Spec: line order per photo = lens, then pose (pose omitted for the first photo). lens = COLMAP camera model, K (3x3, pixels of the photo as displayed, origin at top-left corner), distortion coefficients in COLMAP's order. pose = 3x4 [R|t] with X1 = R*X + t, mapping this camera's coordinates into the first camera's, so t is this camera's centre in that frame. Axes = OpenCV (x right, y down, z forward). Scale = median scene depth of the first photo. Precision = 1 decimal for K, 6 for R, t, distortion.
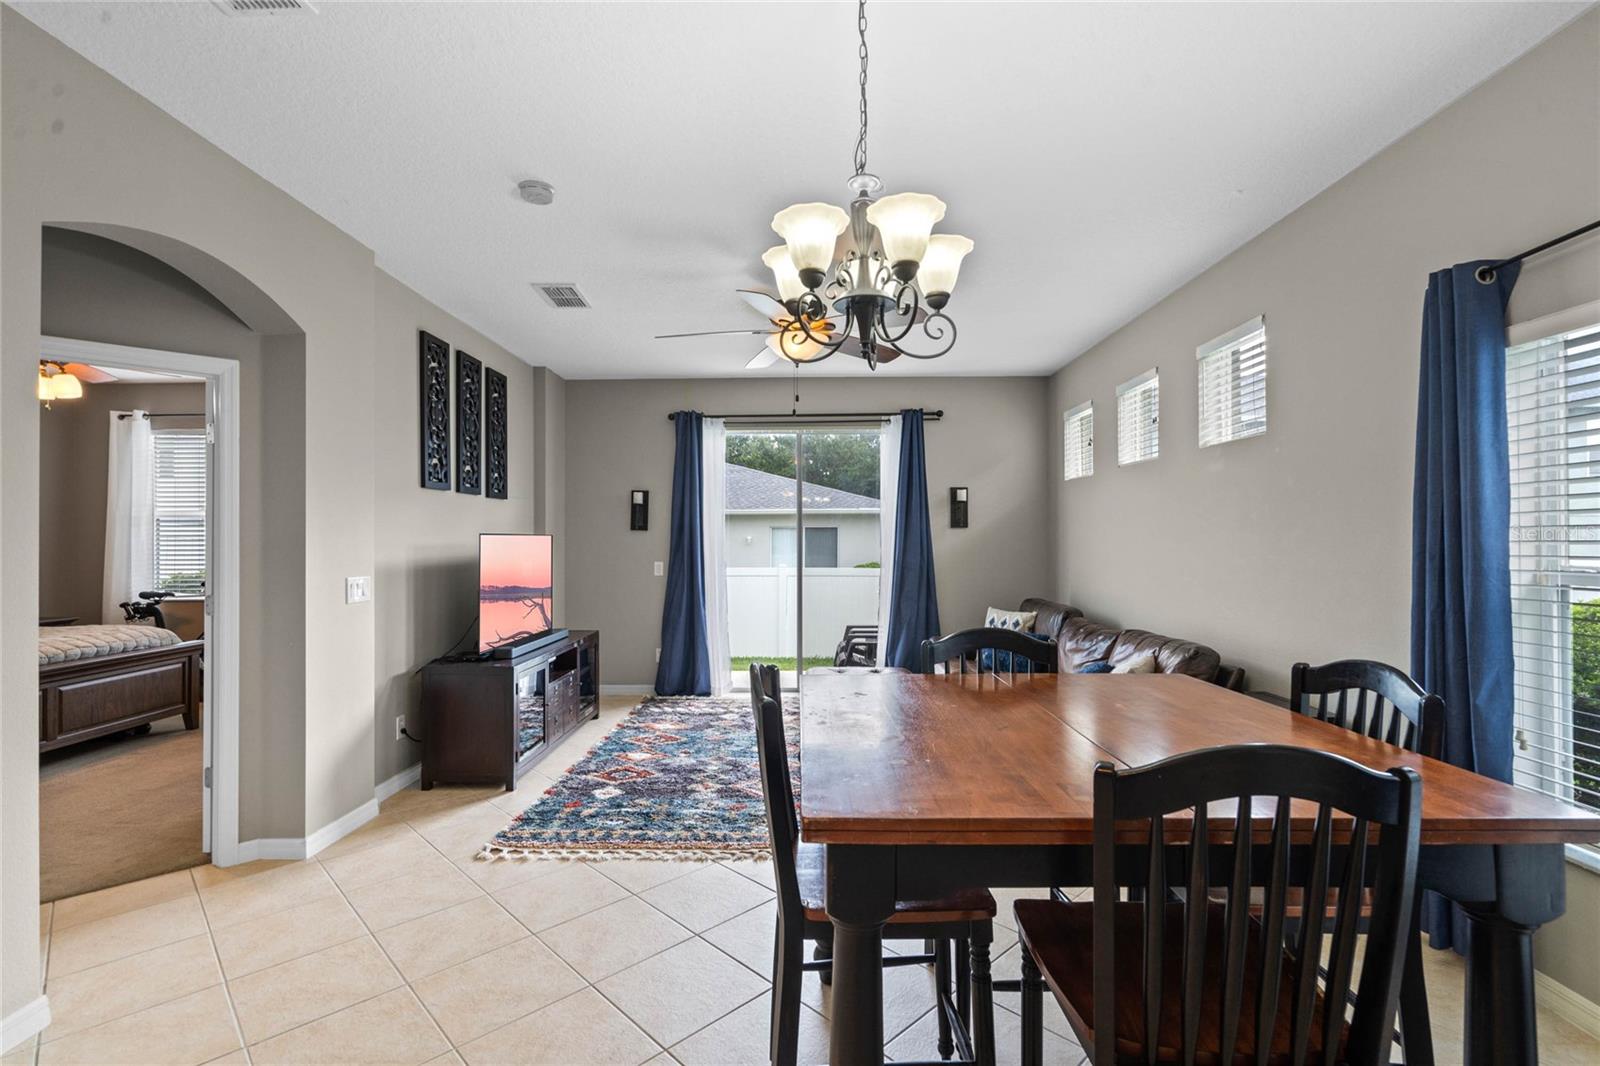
lens RADIAL K [[731.8, 0, 795.9], [0, 731.8, 537.8], [0, 0, 1]] dist [-0.002905, -0.000088]
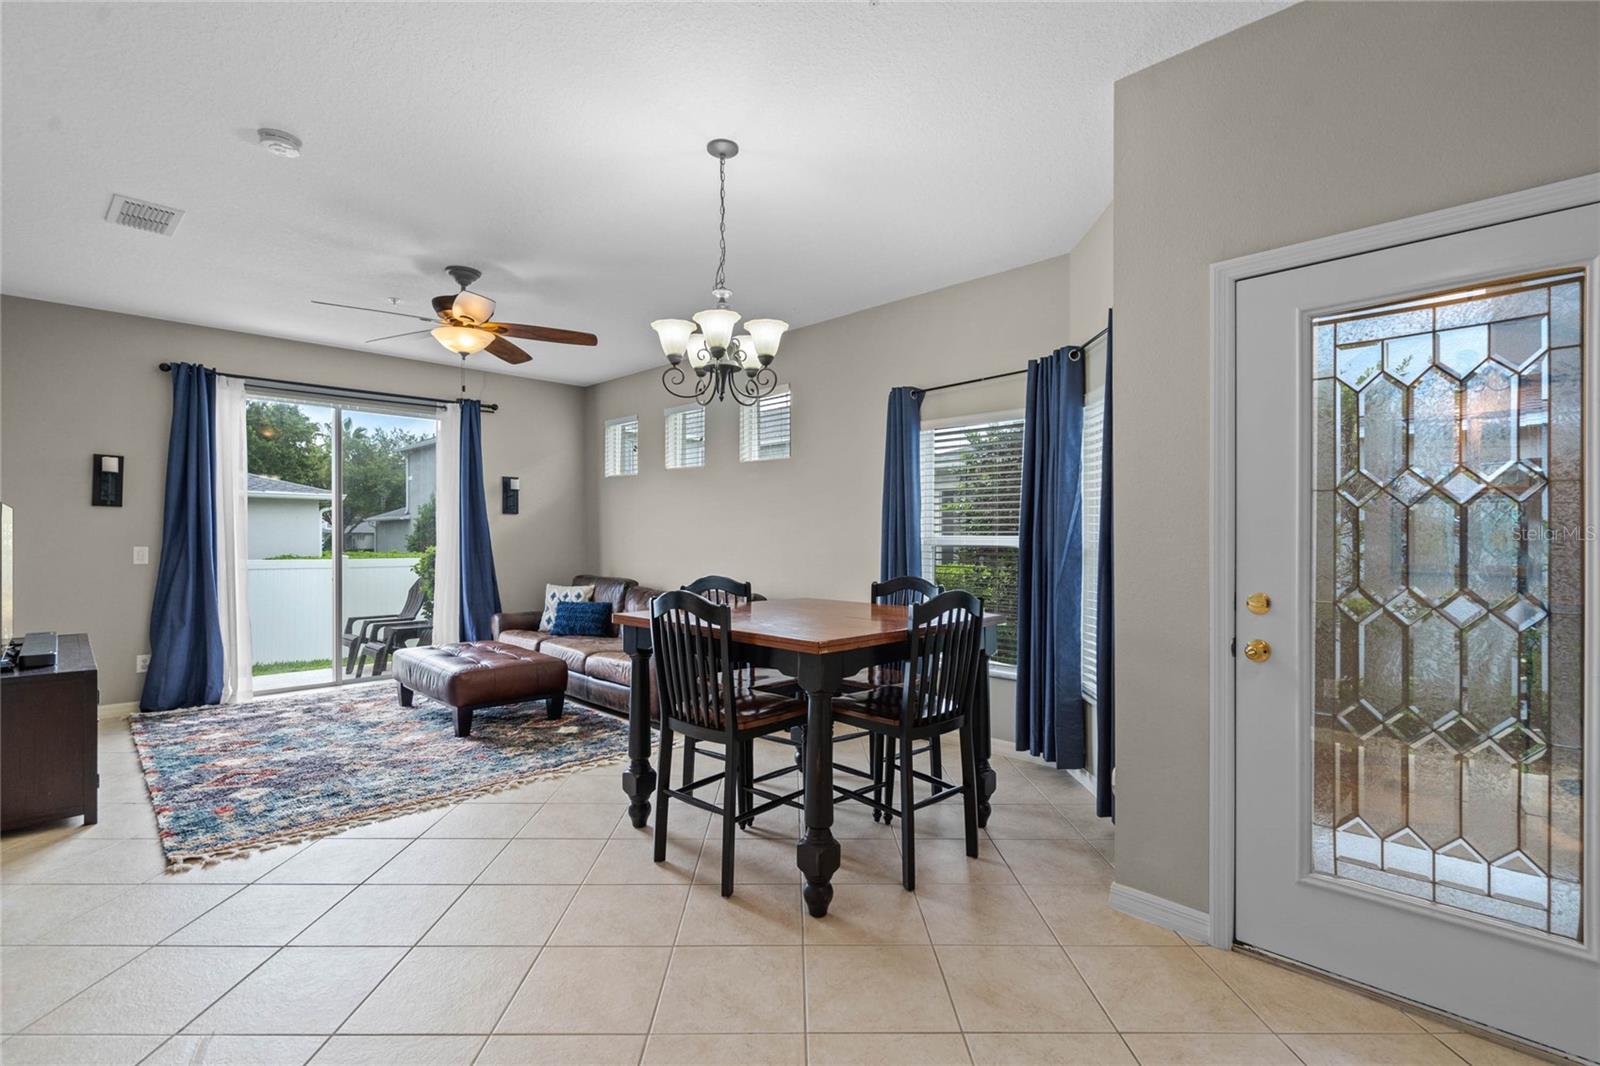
lens RADIAL K [[727.4, 0, 800.4], [0, 727.4, 542.5], [0, 0, 1]] dist [0.001859, 0.000545]
pose [[0.694588, -0.001506, 0.719406, -0.392926], [-0.009277, 0.999896, 0.011050, 0.019430], [-0.719348, -0.014349, 0.694502, -0.102806]]
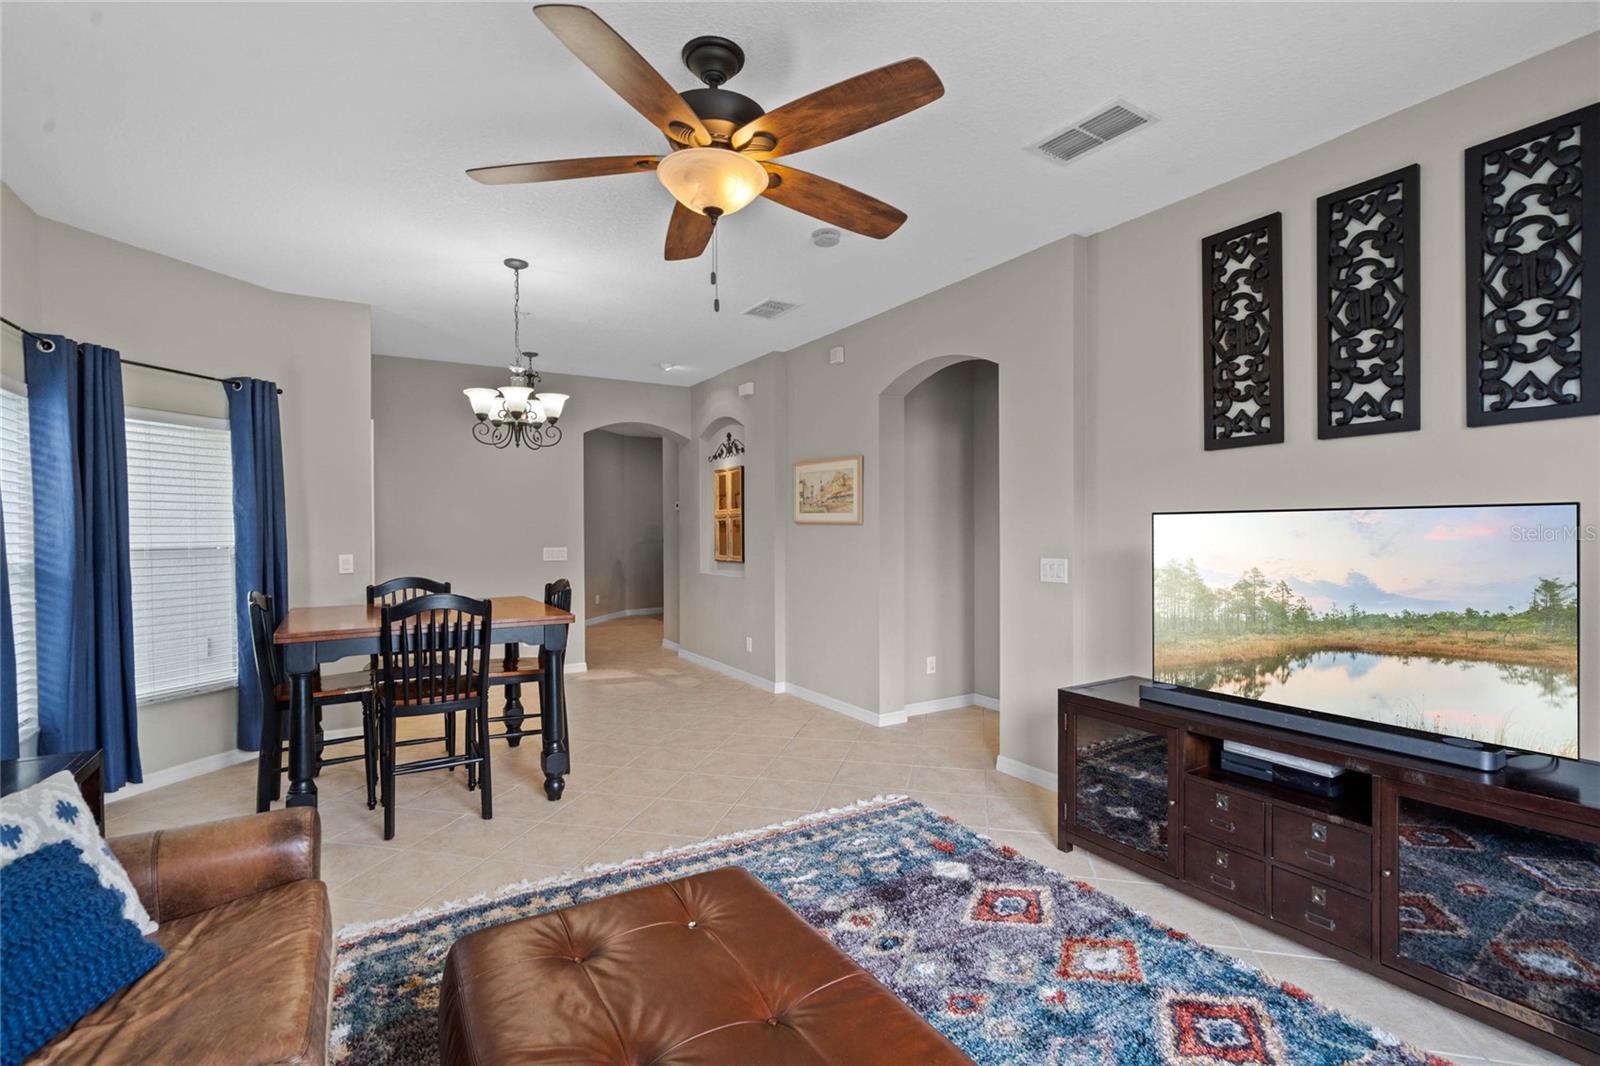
lens RADIAL K [[731.8, 0, 795.9], [0, 731.8, 537.8], [0, 0, 1]] dist [-0.002905, -0.000088]
pose [[-0.855525, 0.003147, -0.517752, 0.227025], [0.008618, 0.999930, -0.008163, 0.020685], [0.517690, -0.011445, -0.855492, 1.401201]]
